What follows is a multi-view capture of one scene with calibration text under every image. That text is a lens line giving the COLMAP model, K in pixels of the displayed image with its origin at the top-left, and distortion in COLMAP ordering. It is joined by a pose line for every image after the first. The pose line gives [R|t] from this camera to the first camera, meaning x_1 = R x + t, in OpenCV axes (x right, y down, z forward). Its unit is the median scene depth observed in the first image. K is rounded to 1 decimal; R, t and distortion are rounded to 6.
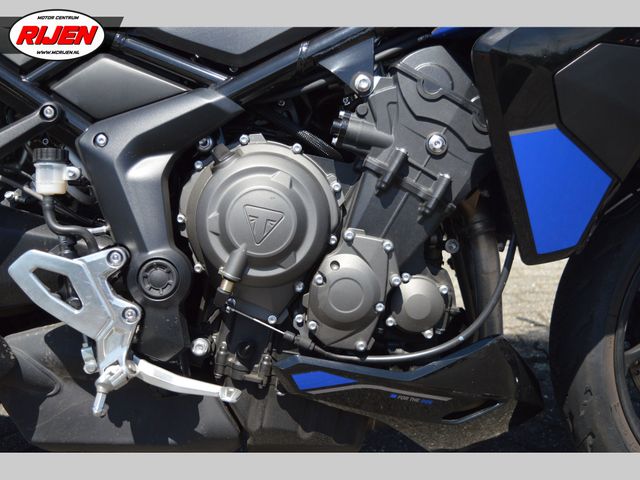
lens RADIAL K [[761.2, 0, 322.9], [0, 761.2, 242.3], [0, 0, 1]] dist [-0.047148, 0.000000]
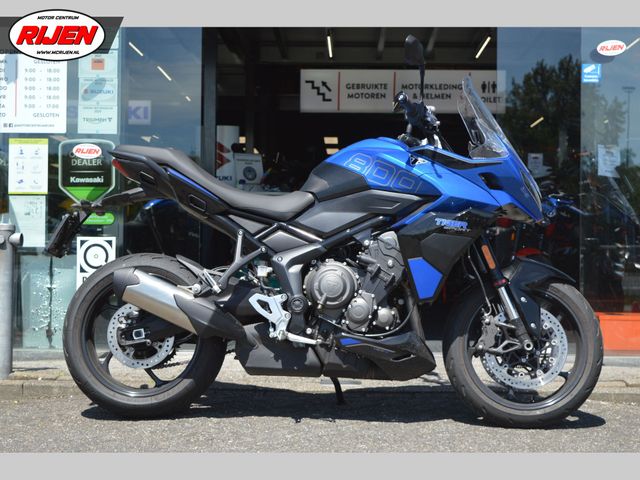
lens RADIAL K [[1250.9, 0, 321.1], [0, 1250.9, 238.0], [0, 0, 1]] dist [0.077683, 0.000000]
pose [[0.994531, 0.024794, -0.101454, 0.374617], [-0.043067, 0.982335, -0.182107, 0.685064], [0.095146, 0.185480, 0.978031, -3.889182]]
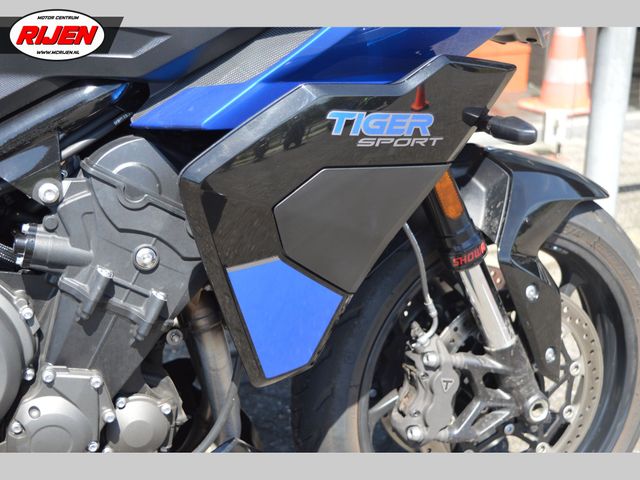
lens RADIAL K [[934.5, 0, 320.6], [0, 934.5, 240.0], [0, 0, 1]] dist [-0.015751, 0.000000]
pose [[0.955700, -0.090942, 0.279941, 0.046131], [0.033672, 0.978608, 0.202957, -0.349825], [-0.292410, -0.184540, 0.938318, -0.027776]]
